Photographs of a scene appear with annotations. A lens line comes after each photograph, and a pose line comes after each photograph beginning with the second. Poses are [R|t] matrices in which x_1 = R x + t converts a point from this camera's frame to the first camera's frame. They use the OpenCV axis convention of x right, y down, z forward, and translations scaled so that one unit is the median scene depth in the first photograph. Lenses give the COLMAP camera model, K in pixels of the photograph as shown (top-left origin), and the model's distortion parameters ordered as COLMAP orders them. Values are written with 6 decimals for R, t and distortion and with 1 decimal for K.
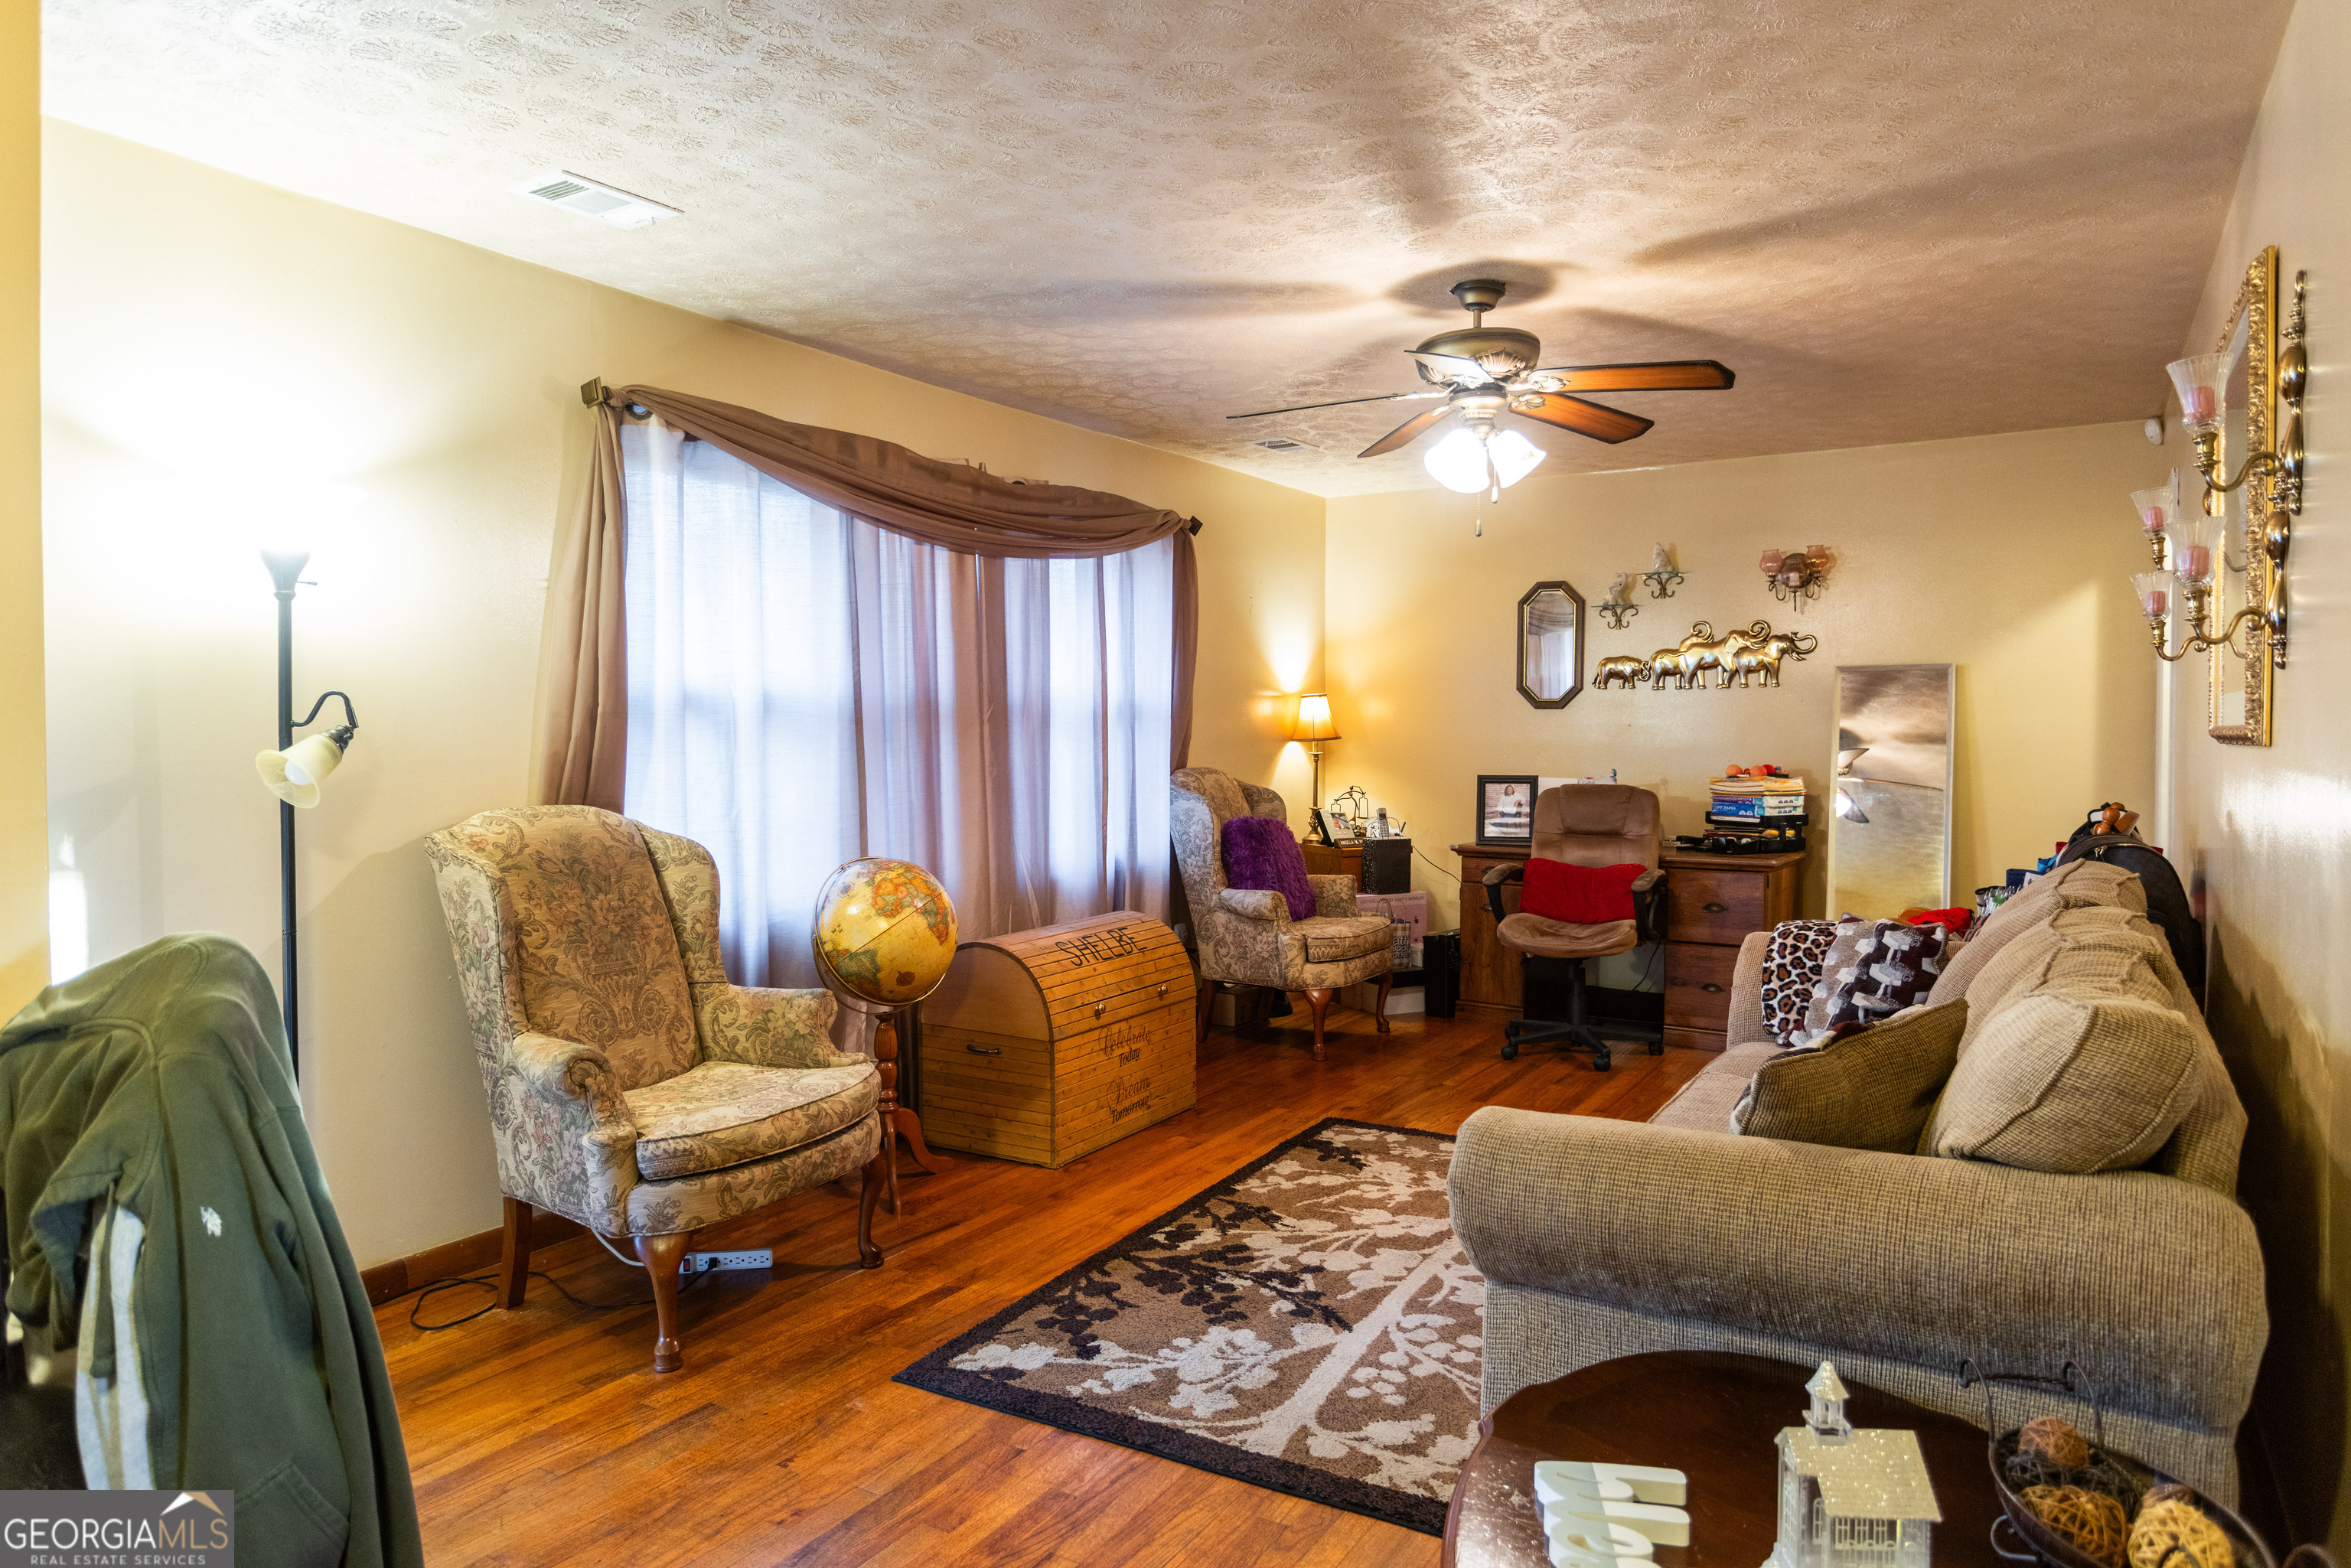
lens RADIAL K [[1508.0, 0, 1209.4], [0, 1508.0, 776.3], [0, 0, 1]] dist [-0.007241, -0.000165]
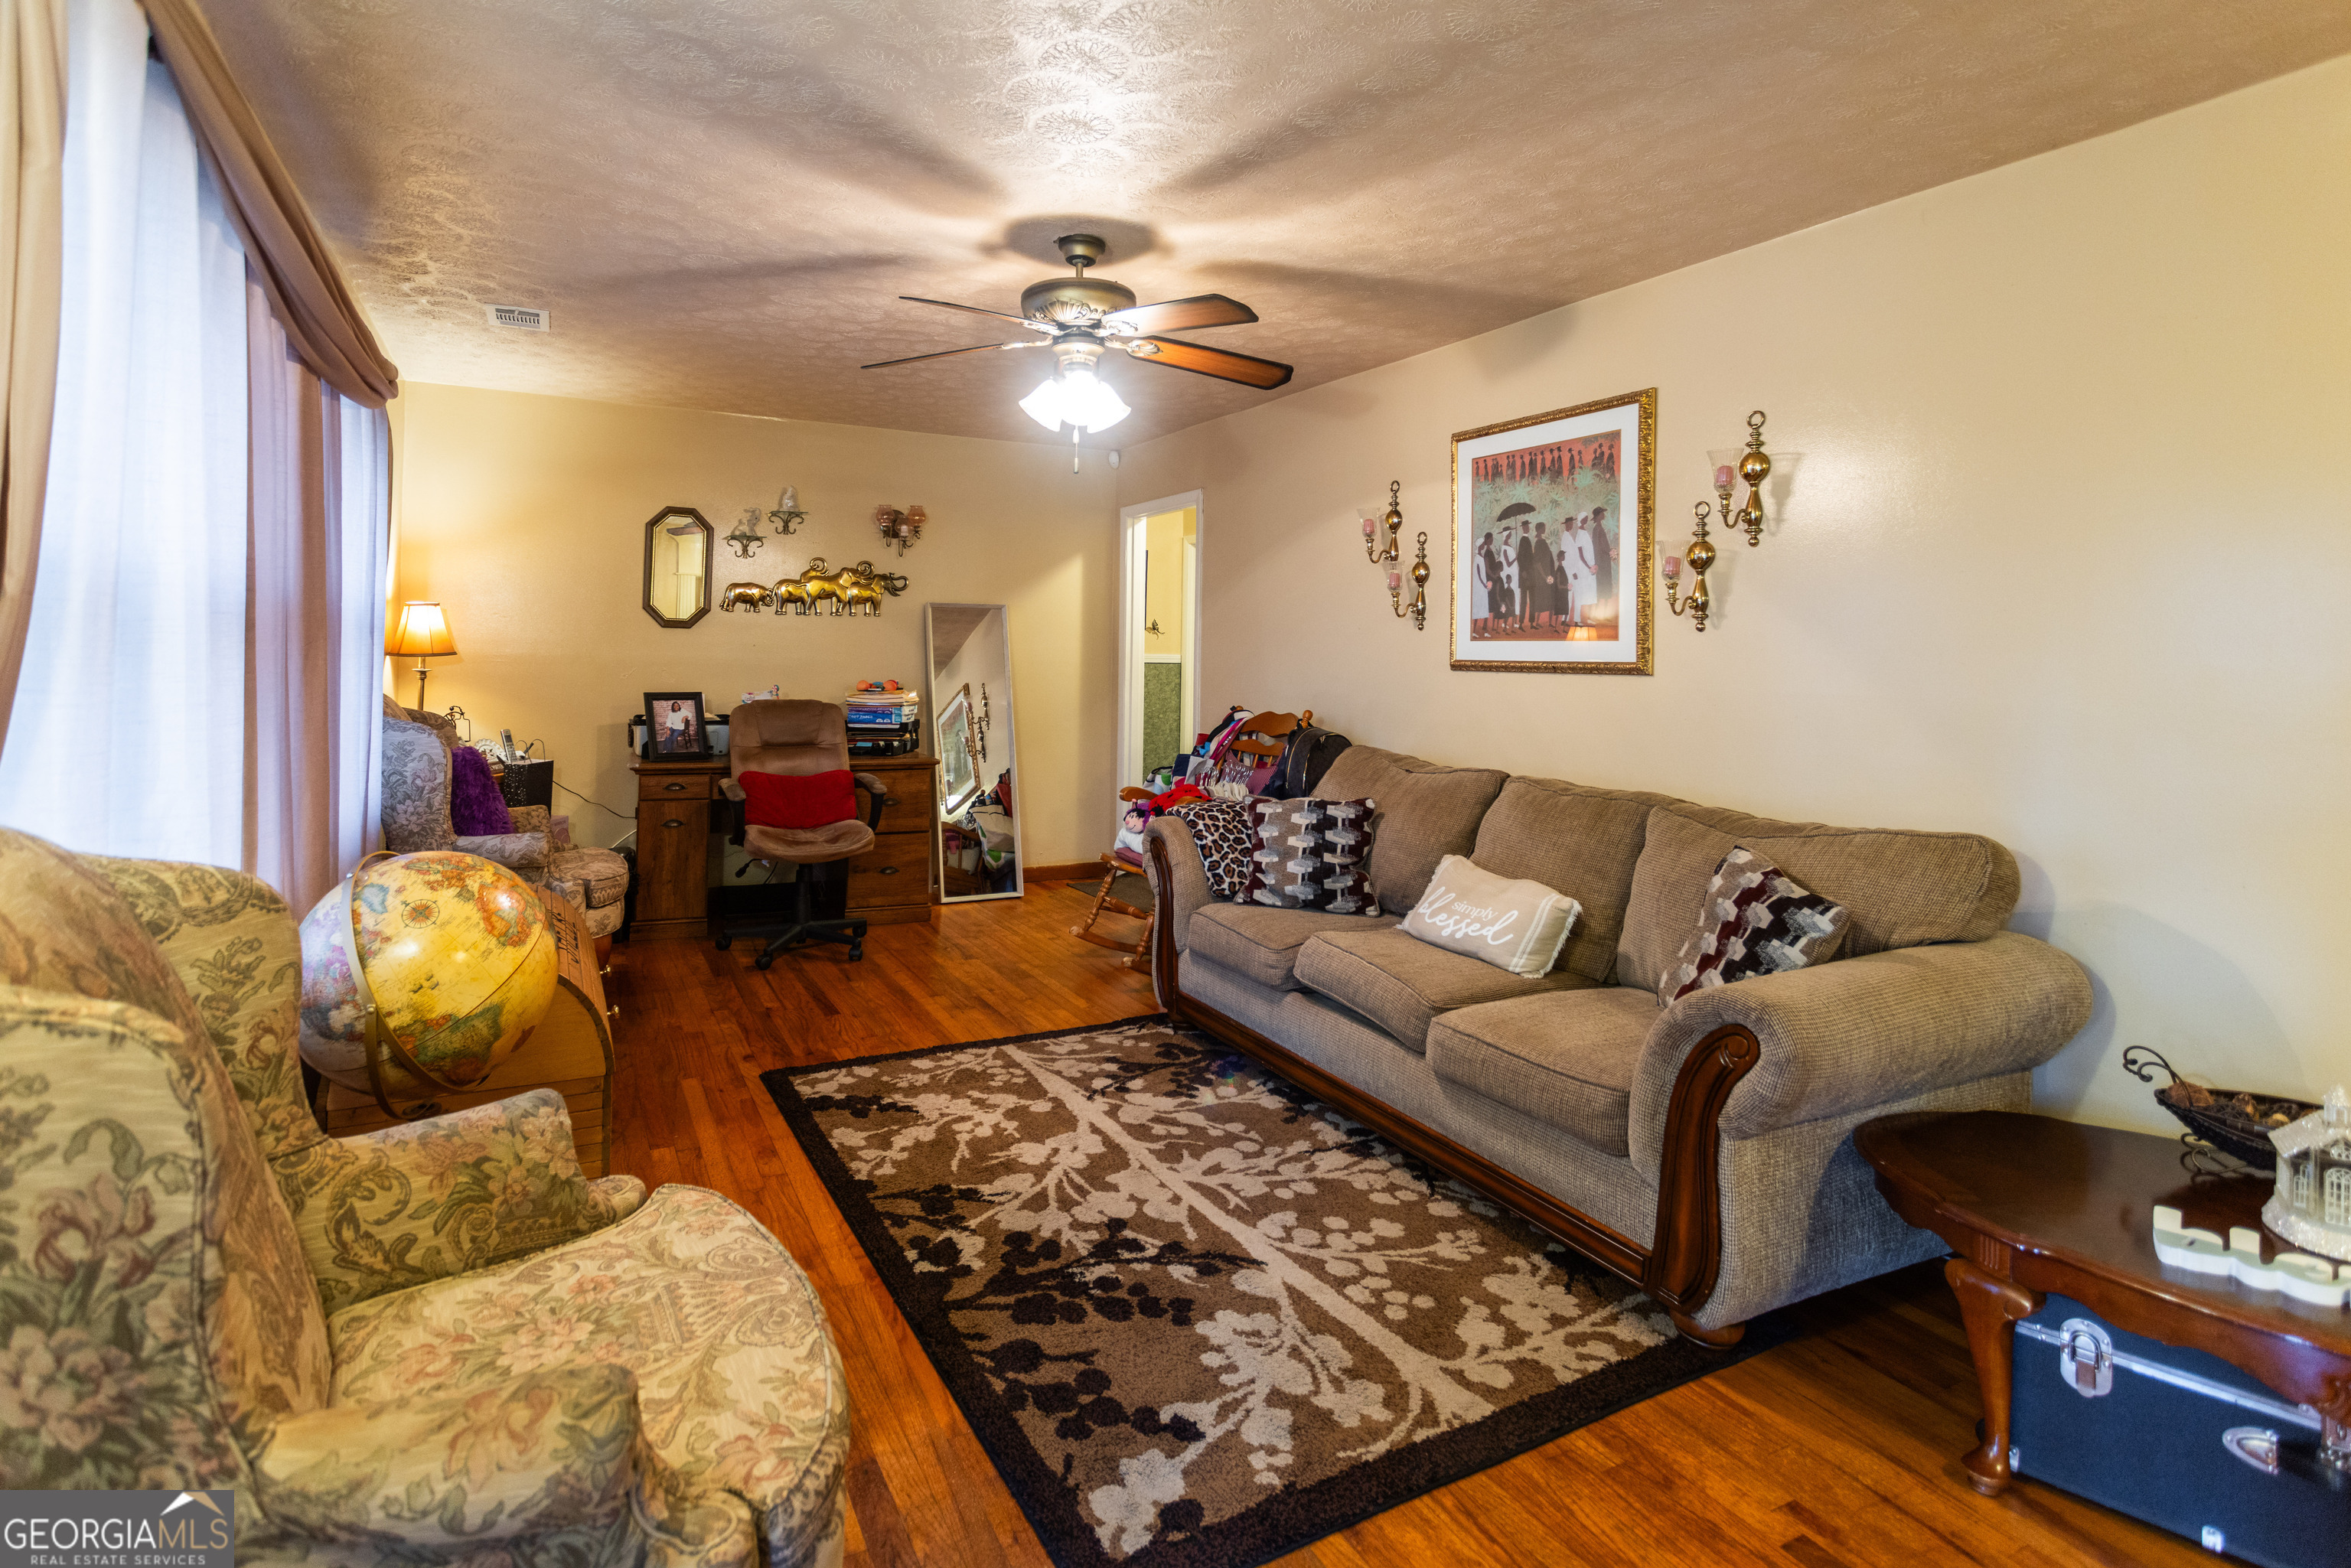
lens RADIAL K [[1131.3, 0, 1178.2], [0, 1131.3, 651.2], [0, 0, 1]] dist [0.000721, 0.002835]
pose [[0.534707, 0.014784, 0.844908, -0.486936], [0.007239, 0.999730, -0.022074, -0.016243], [-0.845006, 0.017919, 0.534456, 0.545950]]
